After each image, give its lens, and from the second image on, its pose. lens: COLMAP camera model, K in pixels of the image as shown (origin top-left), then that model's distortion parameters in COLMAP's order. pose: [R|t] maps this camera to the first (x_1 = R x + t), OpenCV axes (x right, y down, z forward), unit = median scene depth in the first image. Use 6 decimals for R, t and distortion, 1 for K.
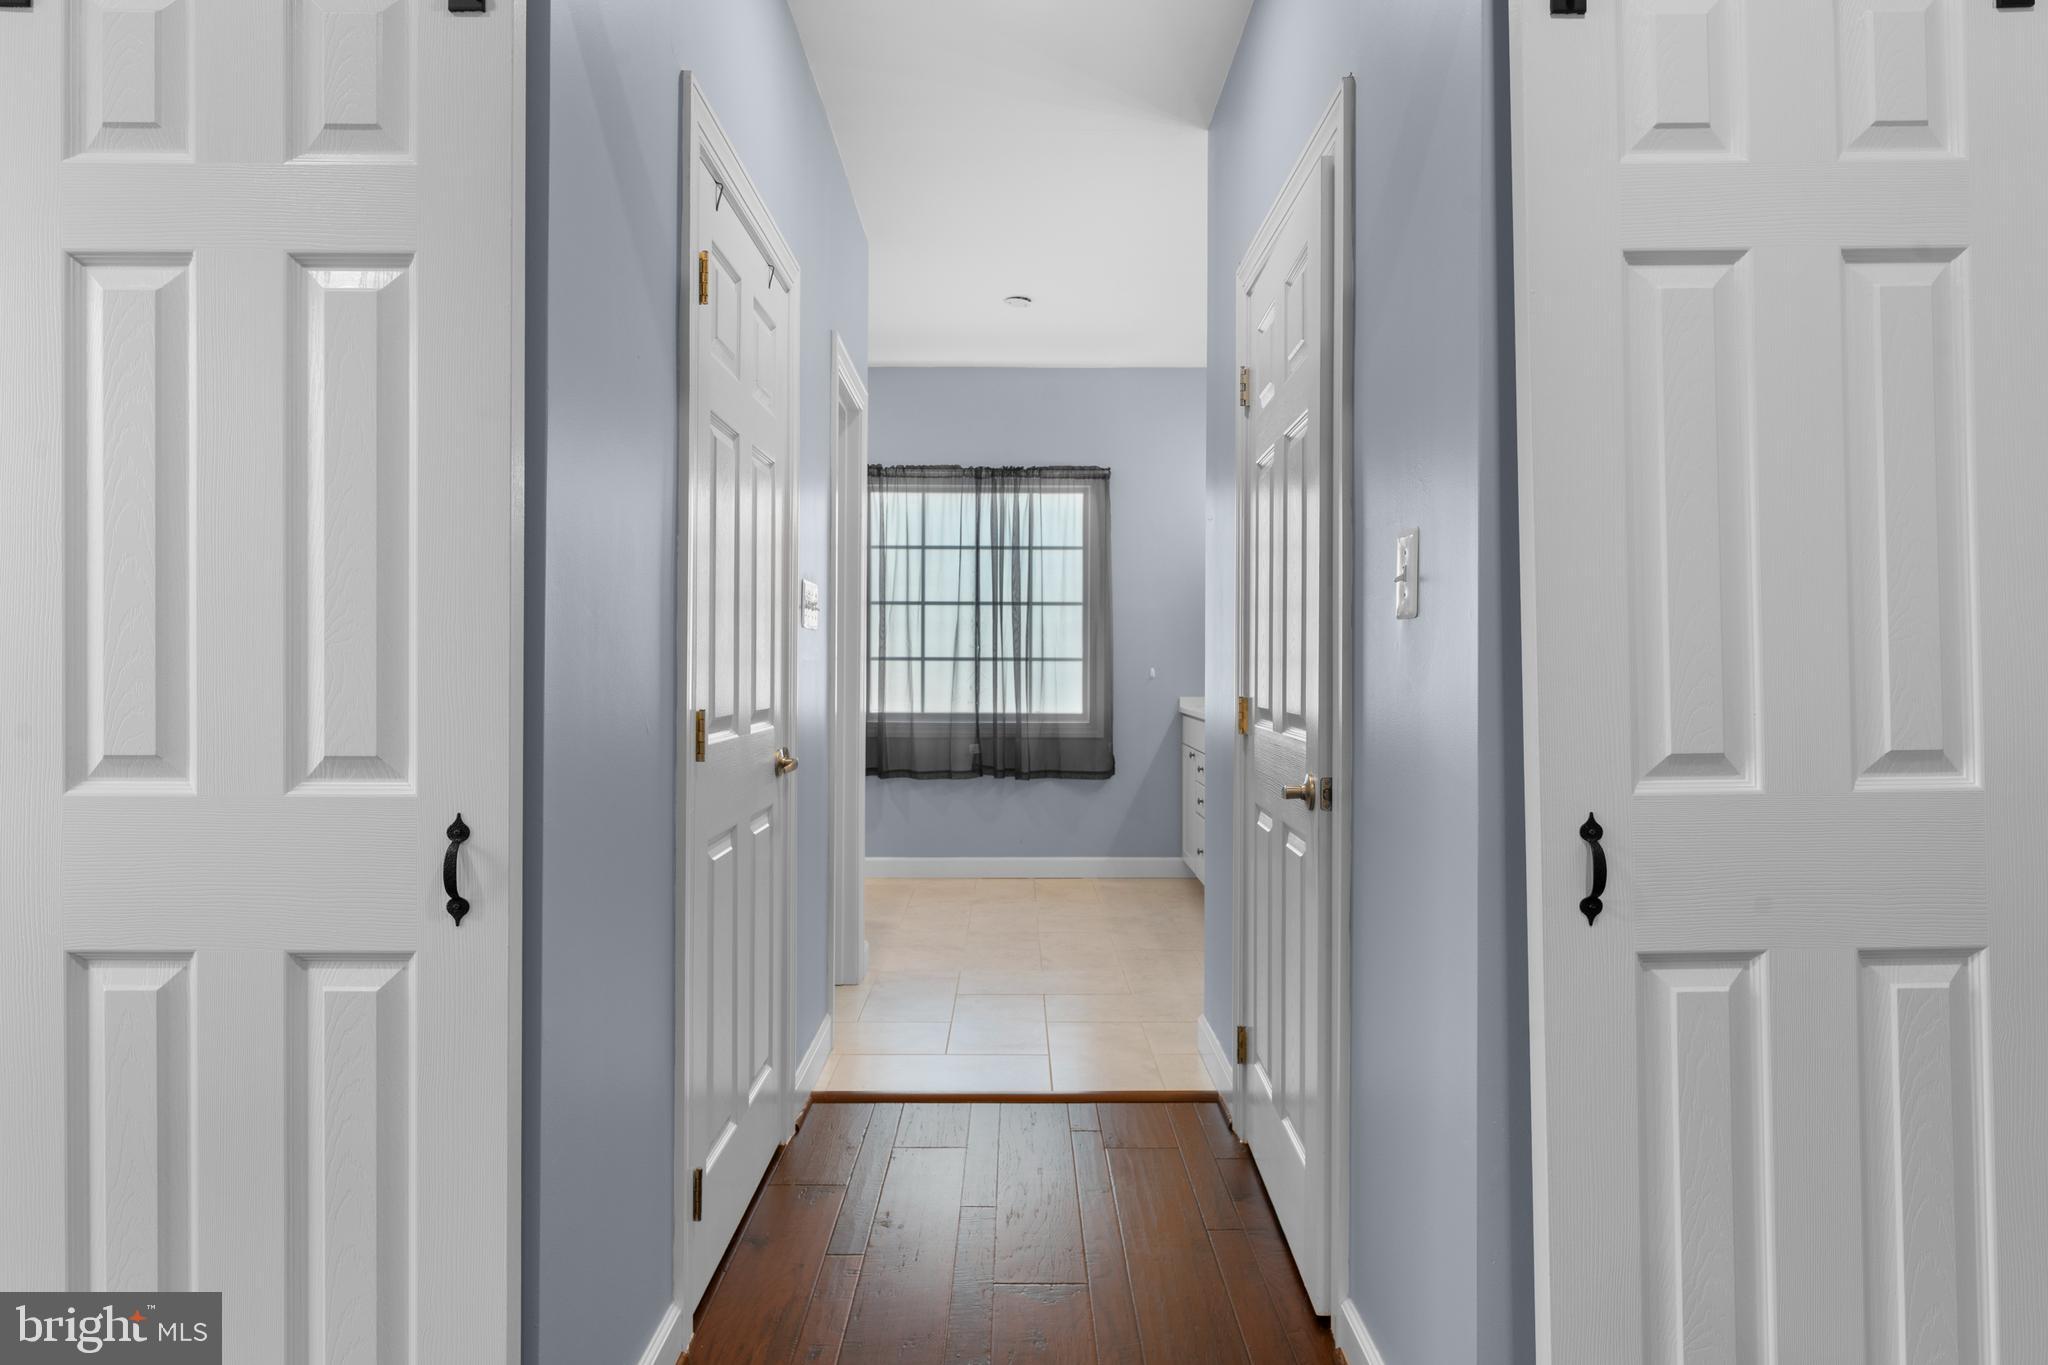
lens RADIAL K [[1150.5, 0, 1002.2], [0, 1150.5, 665.2], [0, 0, 1]] dist [-0.001573, 0.000015]
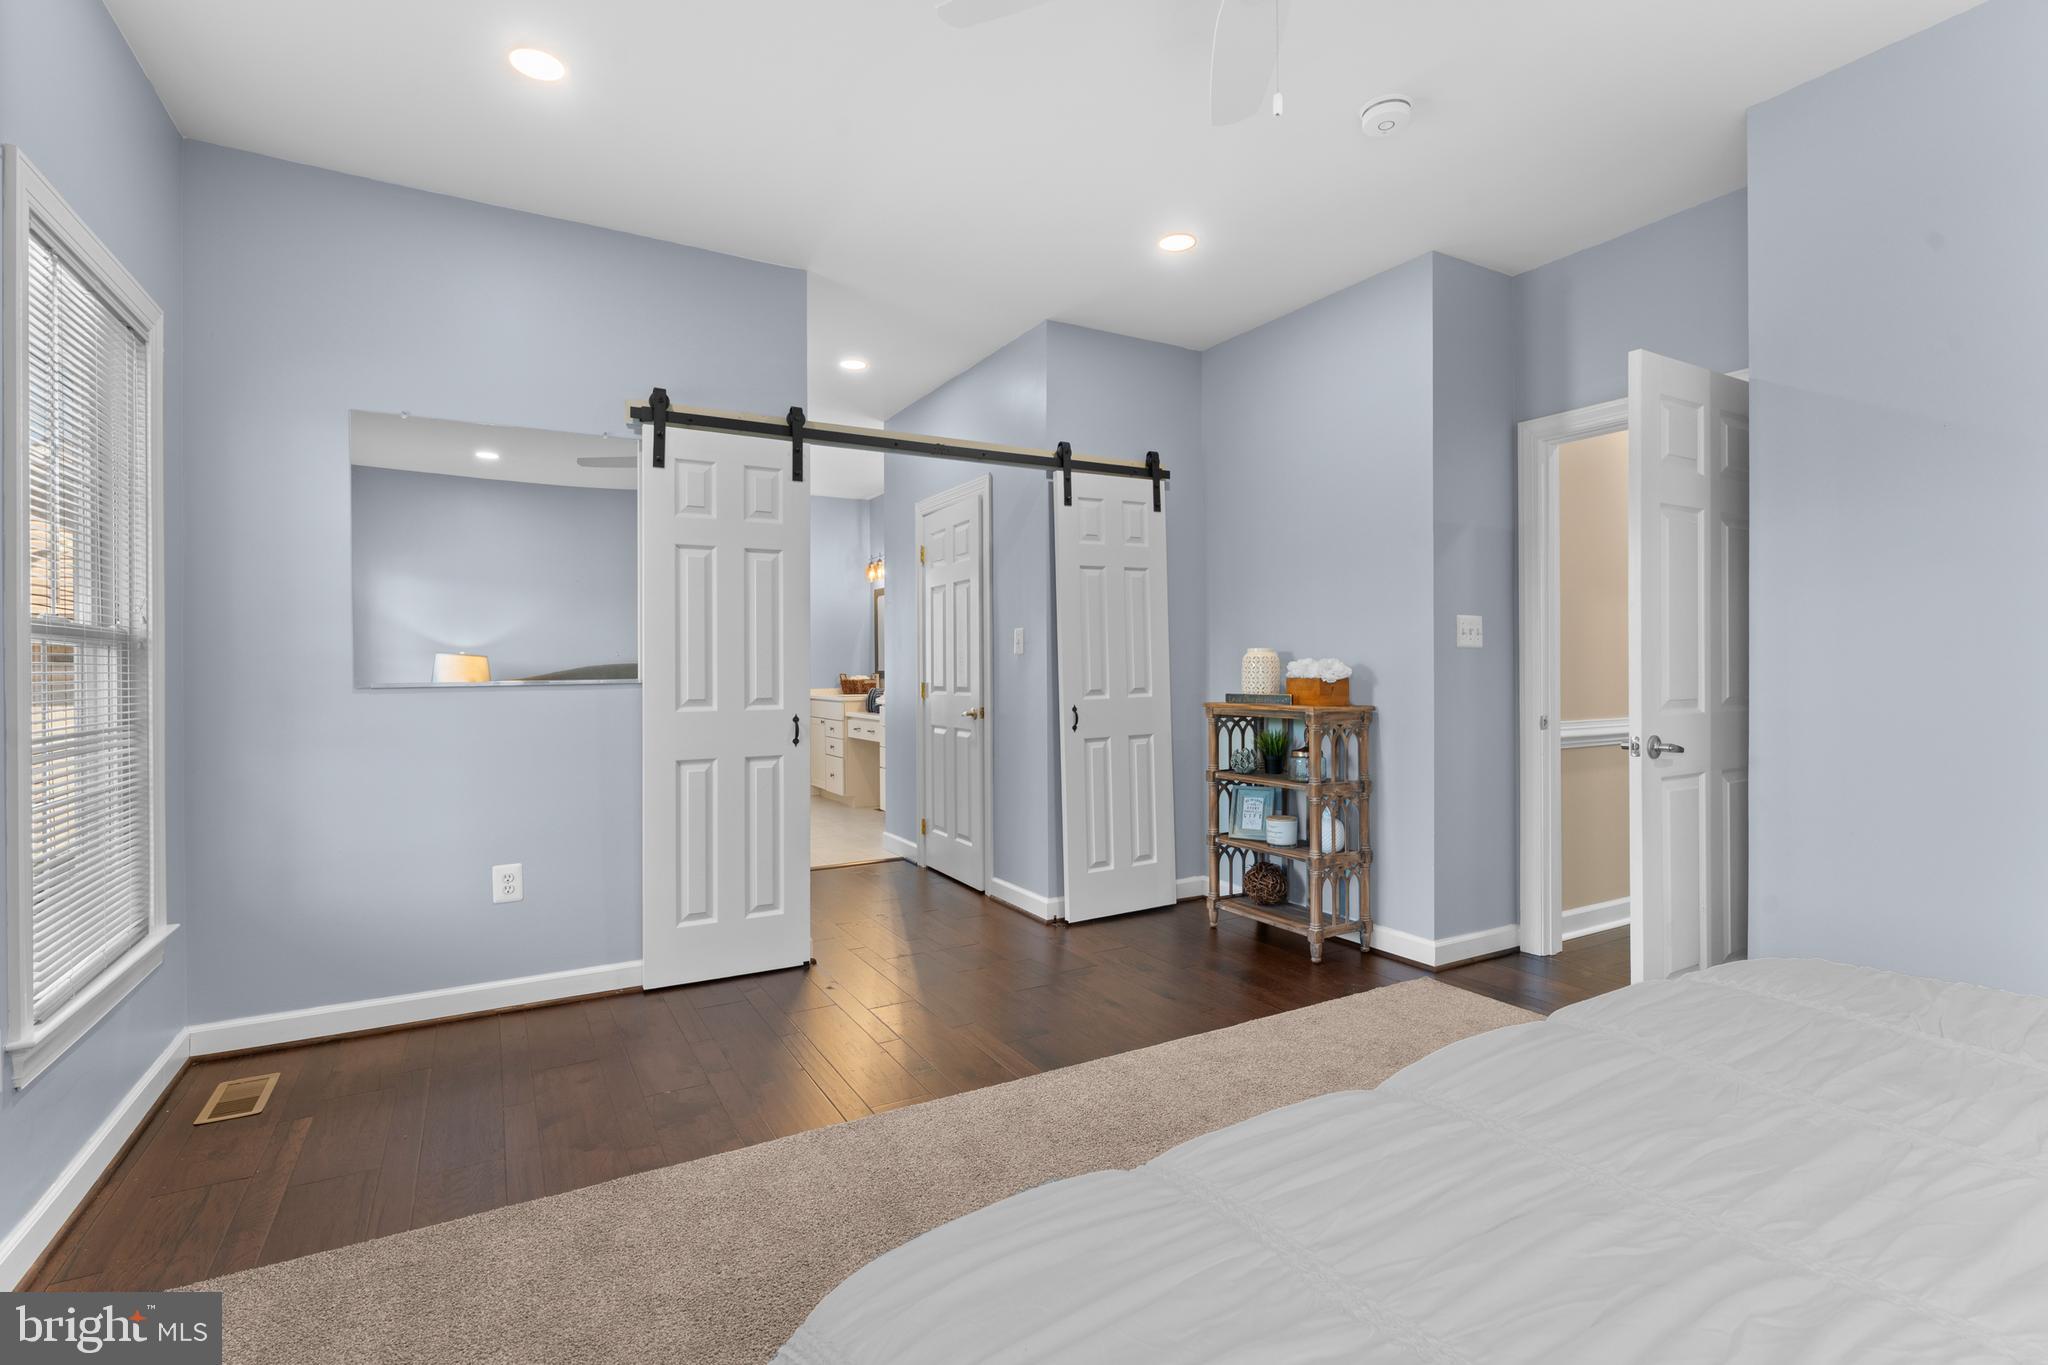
lens RADIAL K [[940.3, 0, 1024.7], [0, 940.3, 675.1], [0, 0, 1]] dist [-0.001041, -0.000057]
pose [[0.870674, -0.011160, 0.491735, -0.246182], [0.008829, 0.999936, 0.007062, -0.000130], [-0.491782, -0.001808, 0.870717, -0.349096]]
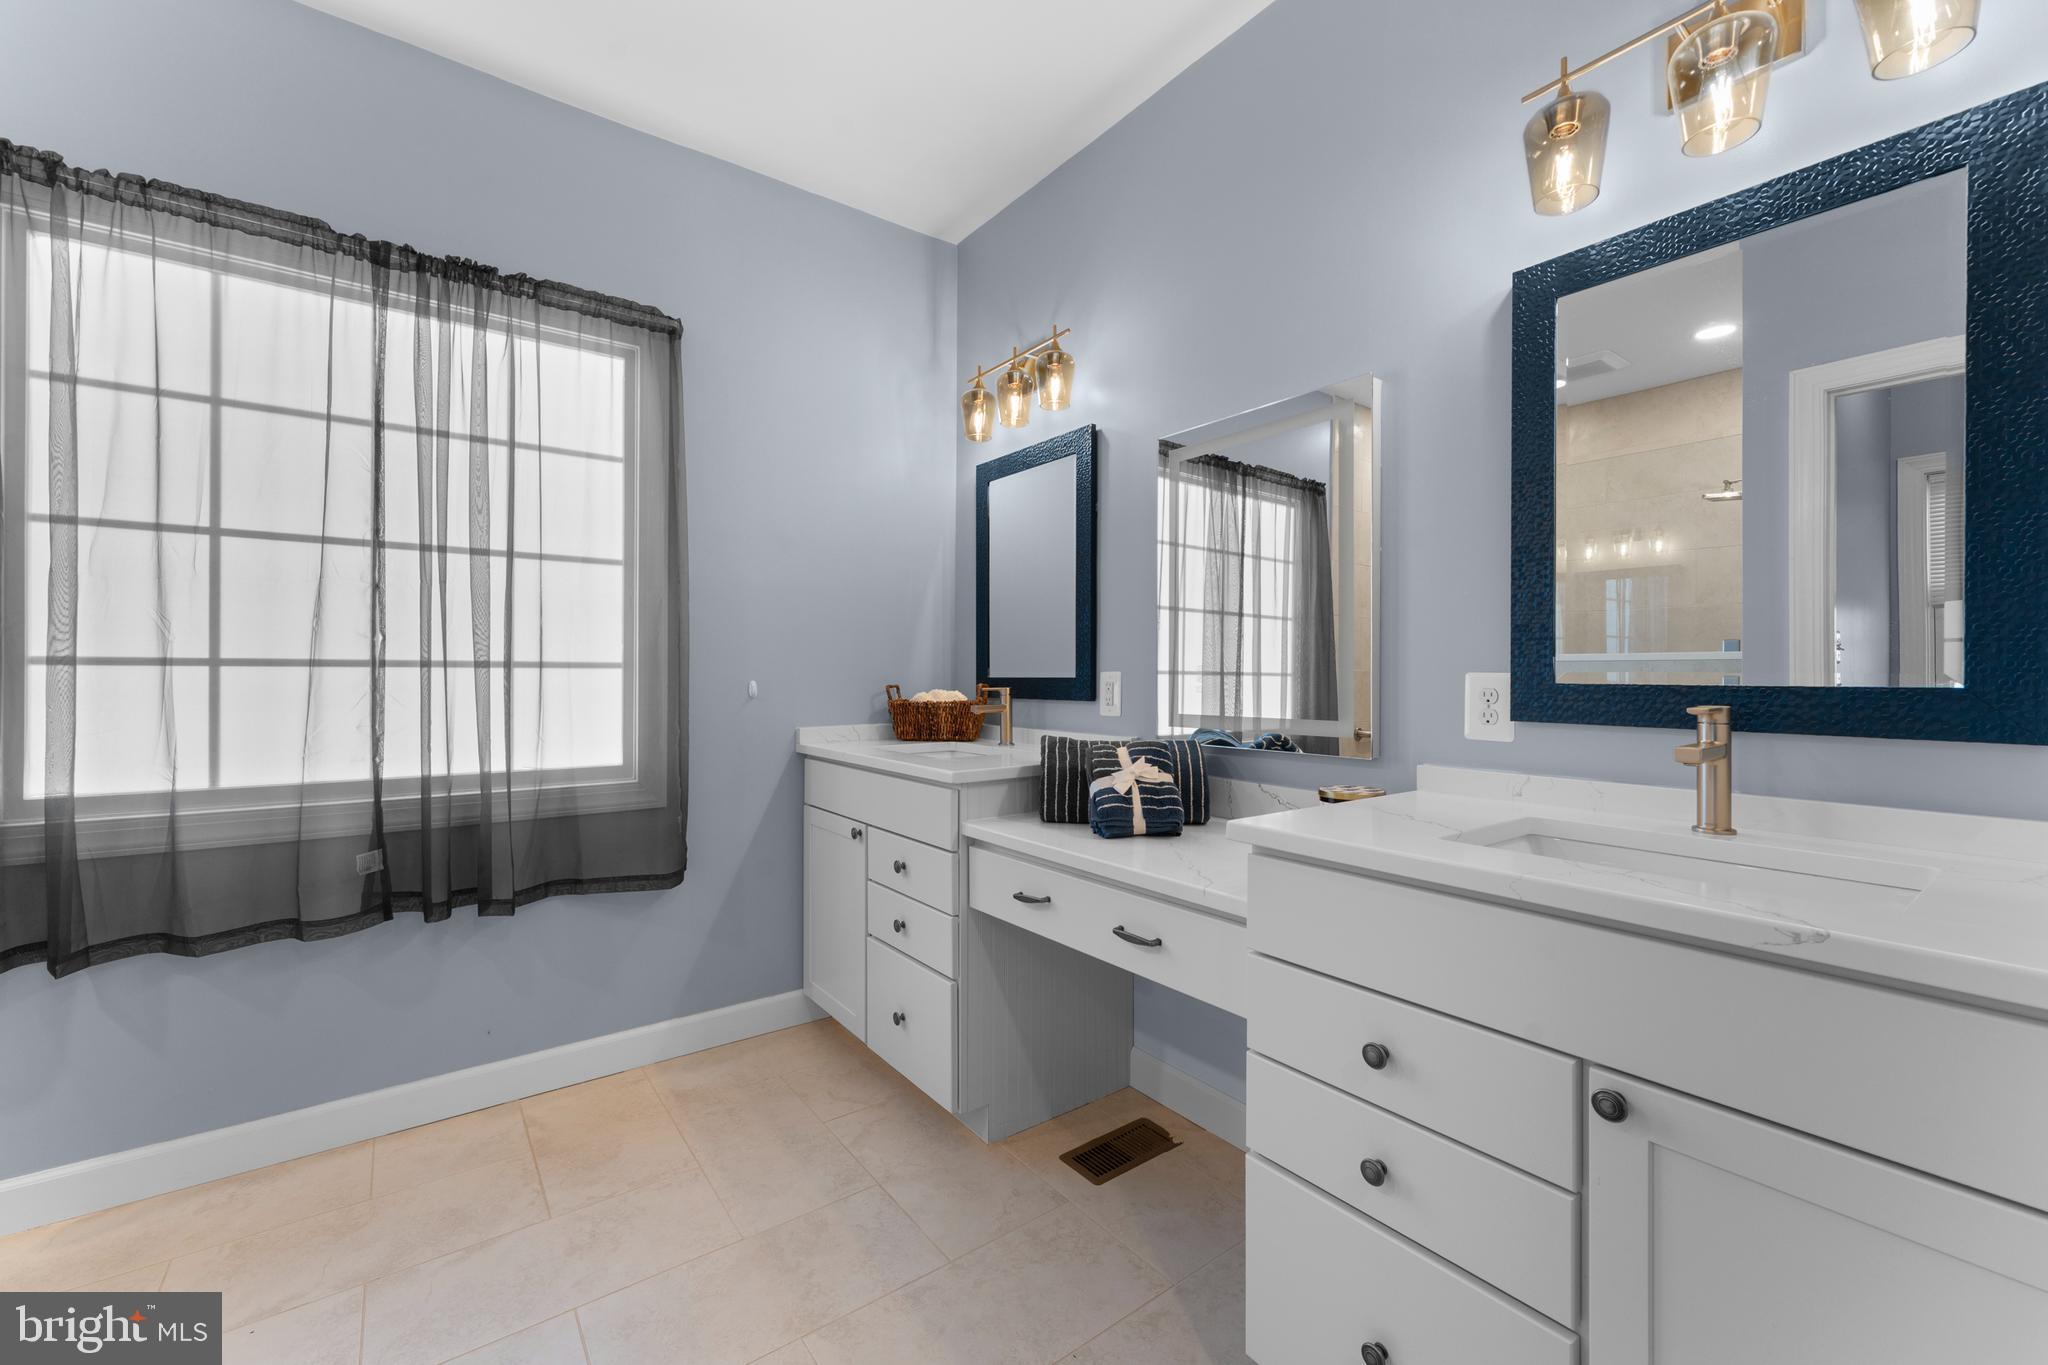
lens RADIAL K [[826.1, 0, 1032.6], [0, 826.1, 672.1], [0, 0, 1]] dist [0.003716, -0.000228]
pose [[0.796497, 0.000486, 0.604642, -0.013322], [-0.001343, 0.999999, 0.000965, -0.002485], [-0.604641, -0.001580, 0.796497, 0.578226]]
